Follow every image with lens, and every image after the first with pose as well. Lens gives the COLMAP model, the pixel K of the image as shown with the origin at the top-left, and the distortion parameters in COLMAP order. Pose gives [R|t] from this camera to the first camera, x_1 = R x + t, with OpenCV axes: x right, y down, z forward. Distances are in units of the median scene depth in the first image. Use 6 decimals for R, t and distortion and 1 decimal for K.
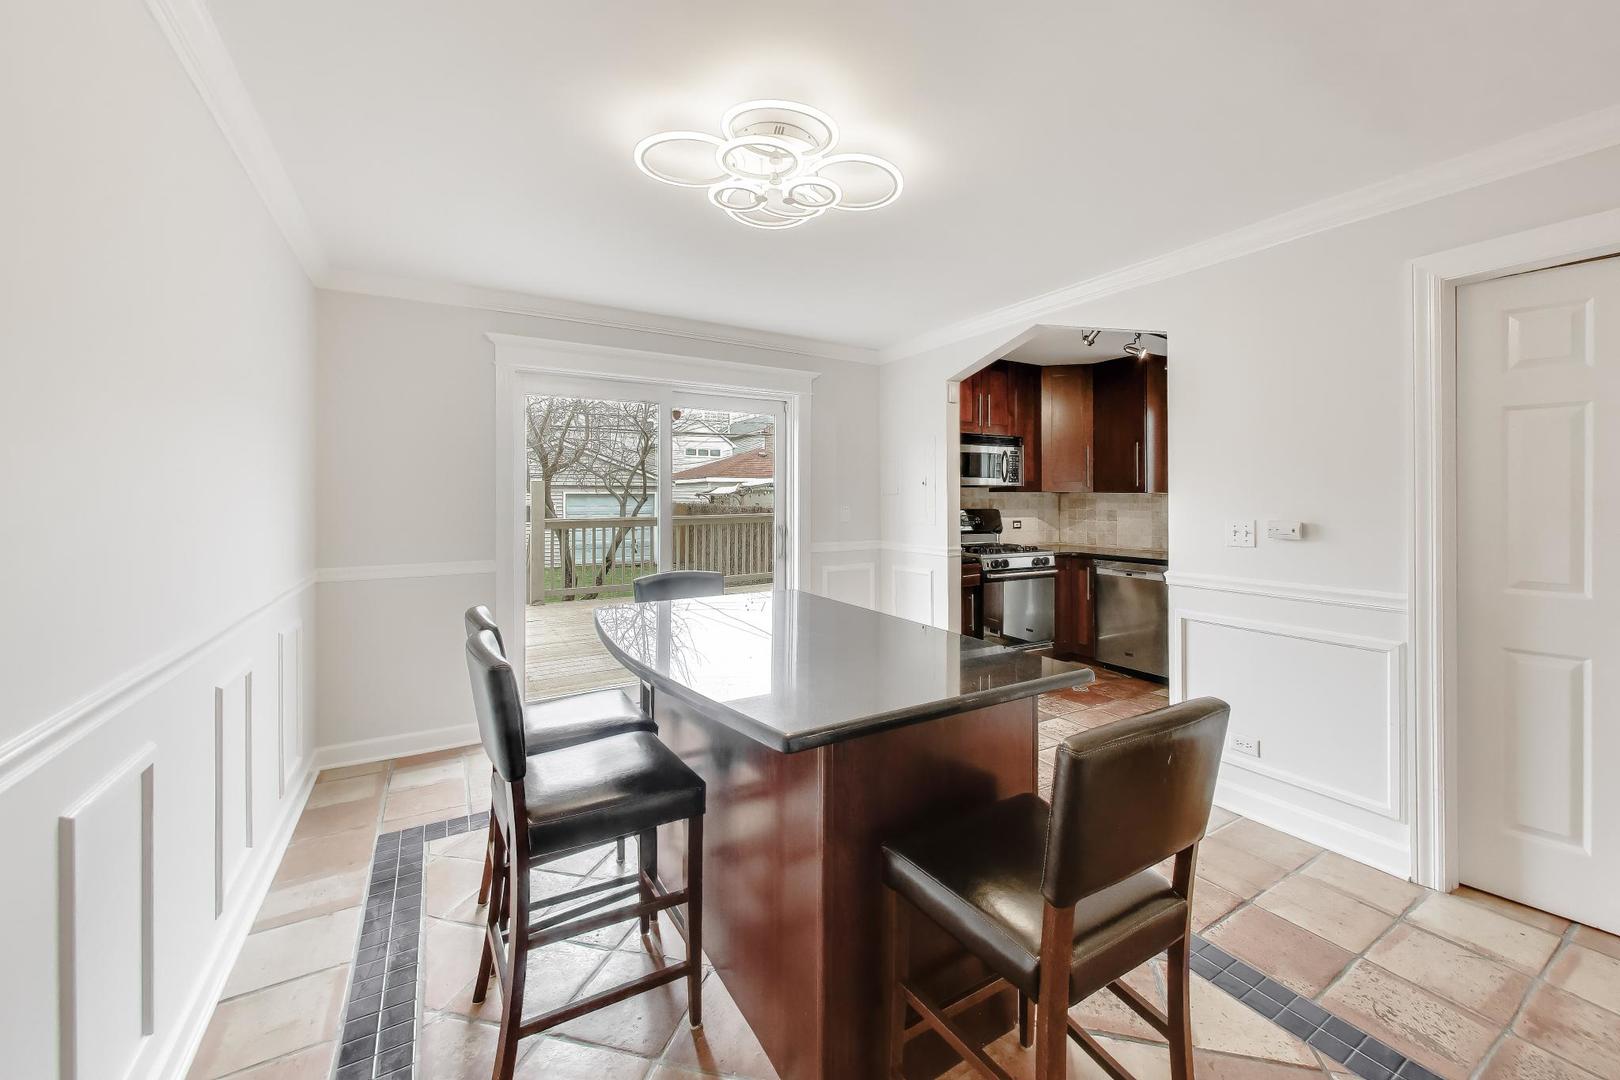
lens RADIAL K [[646.4, 0, 809.4], [0, 646.4, 490.8], [0, 0, 1]] dist [0.000166, 0.000020]
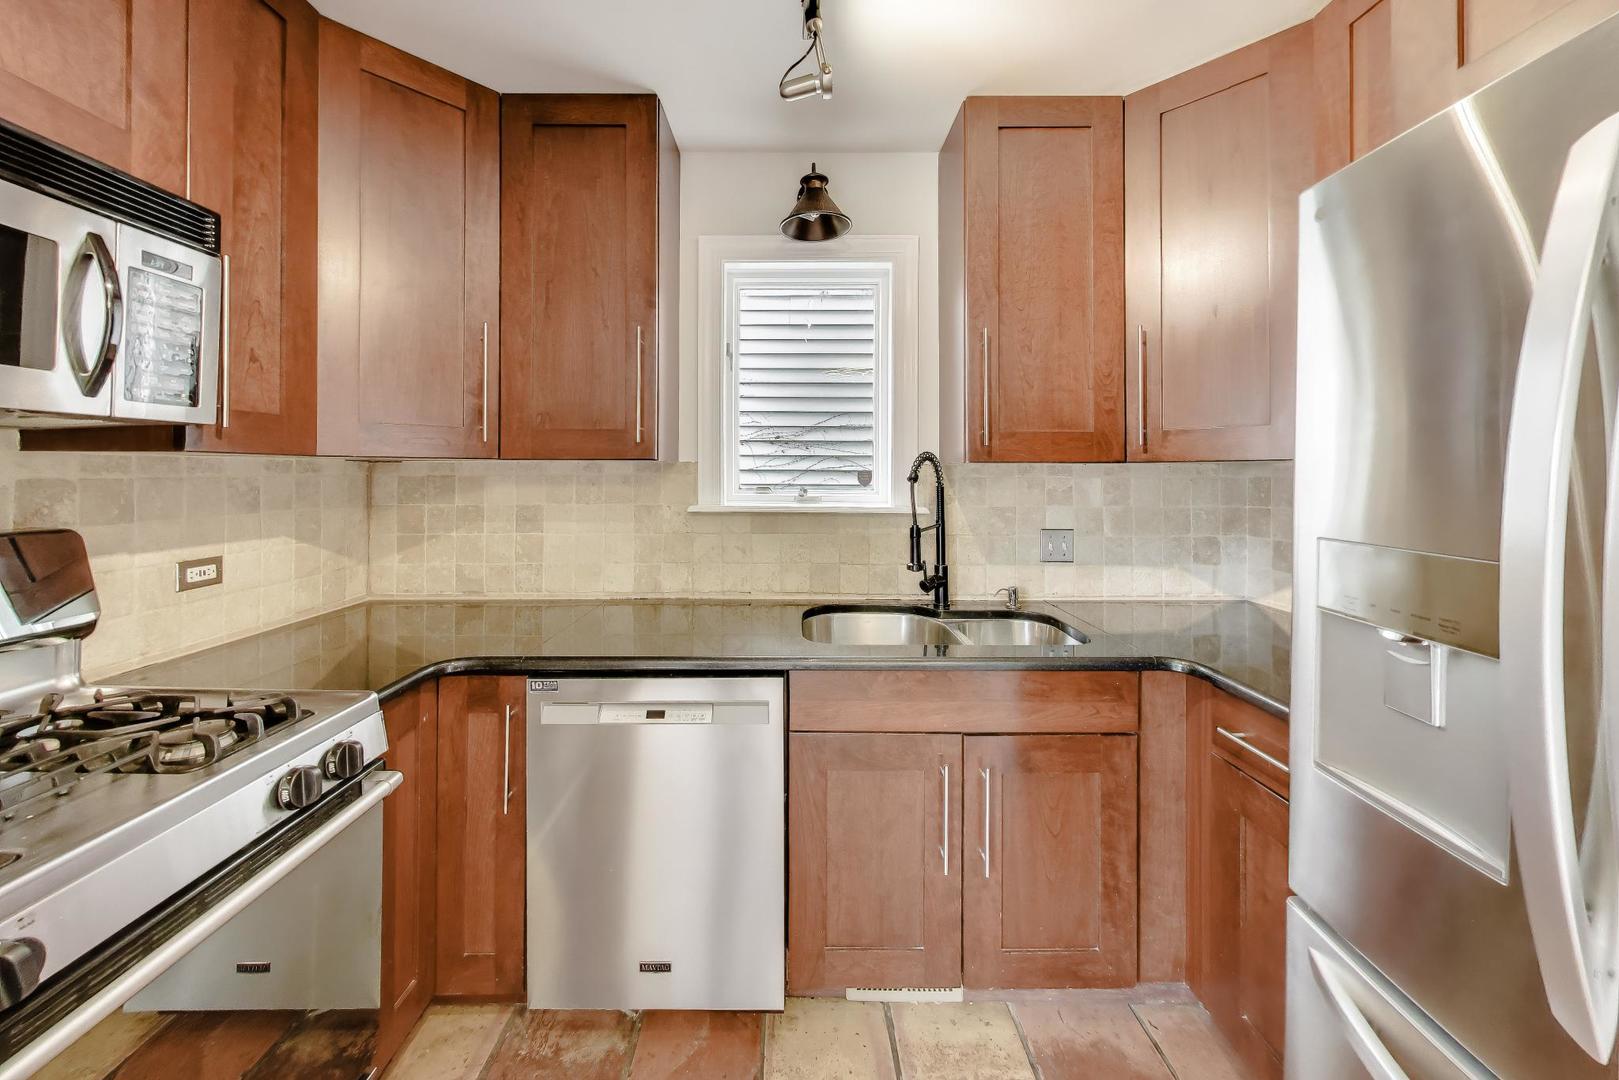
lens RADIAL K [[585.6, 0, 810.4], [0, 585.6, 466.3], [0, 0, 1]] dist [0.000707, -0.000010]
pose [[0.485426, 0.009319, 0.874228, 0.237412], [-0.006386, 0.999954, -0.007113, 0.007809], [-0.874254, -0.002130, 0.485463, 0.676101]]
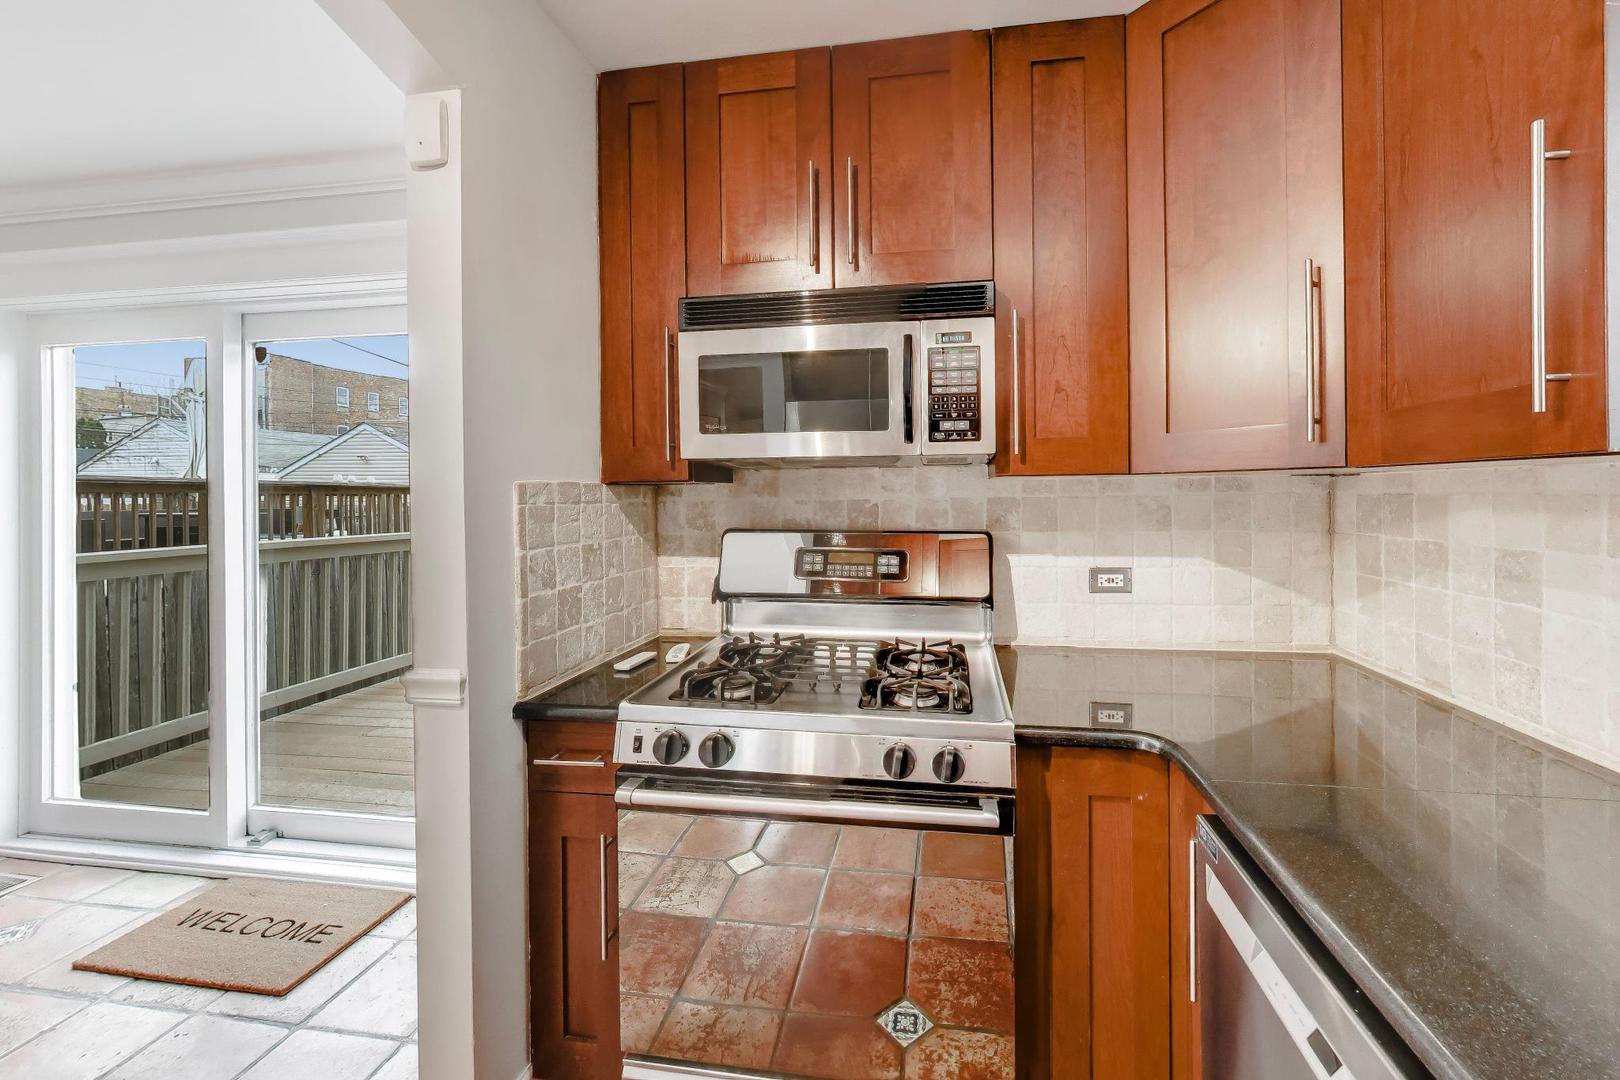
lens RADIAL K [[627.6, 0, 853.7], [0, 627.6, 487.3], [0, 0, 1]] dist [0.001241, 0.000182]
pose [[0.783013, -0.014504, -0.621836, 0.427686], [0.014741, 0.999880, -0.004760, 0.007782], [0.621831, -0.005440, 0.783133, 0.709403]]
